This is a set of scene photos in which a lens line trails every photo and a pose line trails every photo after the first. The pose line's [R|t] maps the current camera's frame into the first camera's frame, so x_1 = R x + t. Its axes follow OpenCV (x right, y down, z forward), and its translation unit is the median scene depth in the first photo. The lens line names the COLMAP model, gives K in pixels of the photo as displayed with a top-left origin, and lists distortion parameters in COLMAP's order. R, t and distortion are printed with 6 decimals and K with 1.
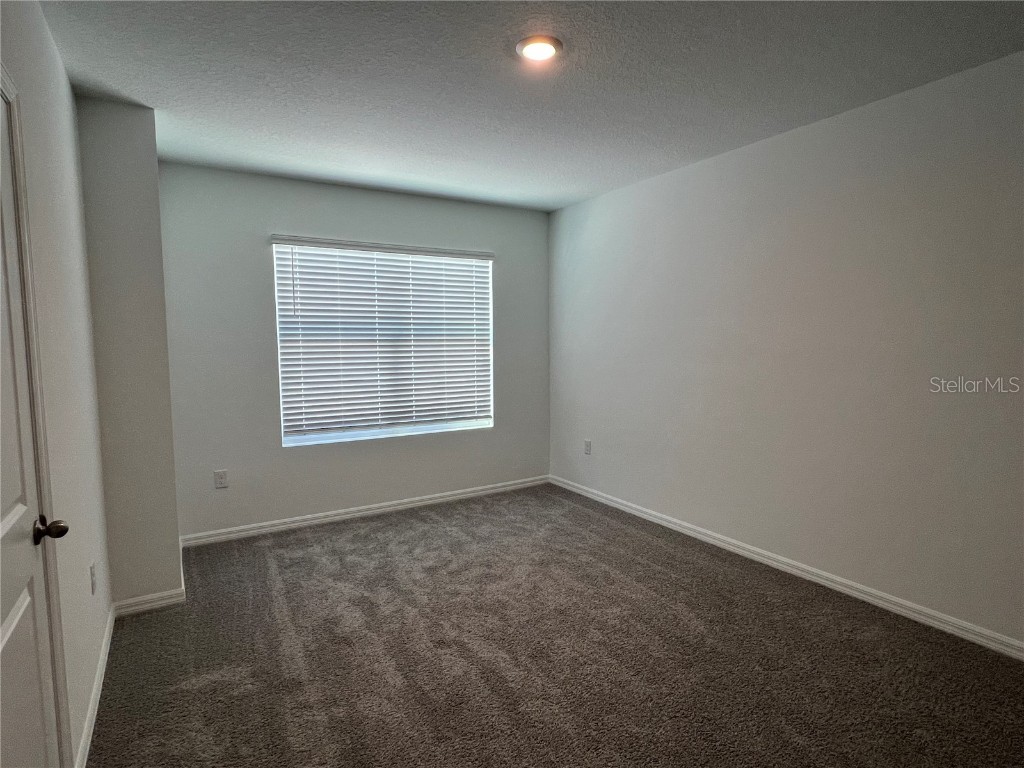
lens RADIAL K [[554.7, 0, 513.7], [0, 554.7, 390.2], [0, 0, 1]] dist [-0.003090, 0.000272]
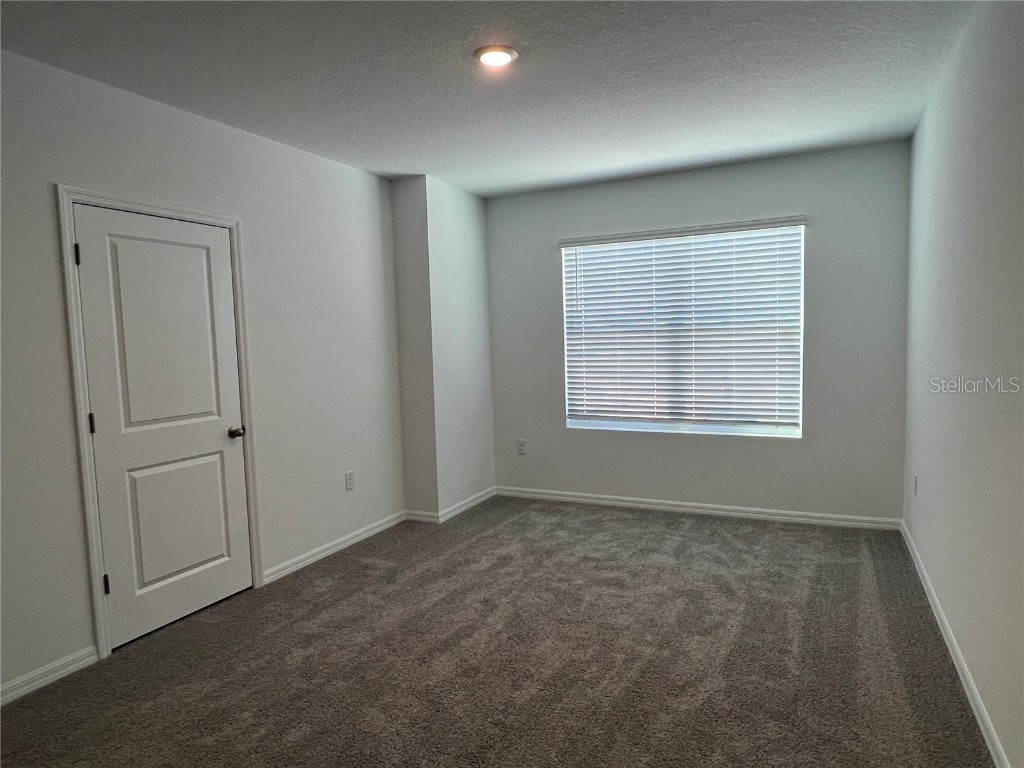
lens RADIAL K [[642.8, 0, 510.5], [0, 642.8, 398.1], [0, 0, 1]] dist [0.029300, 0.000262]
pose [[0.540073, 0.075946, -0.838185, 0.630058], [-0.051231, 0.997040, 0.057330, -0.027437], [0.840058, 0.011978, 0.542365, 0.198163]]
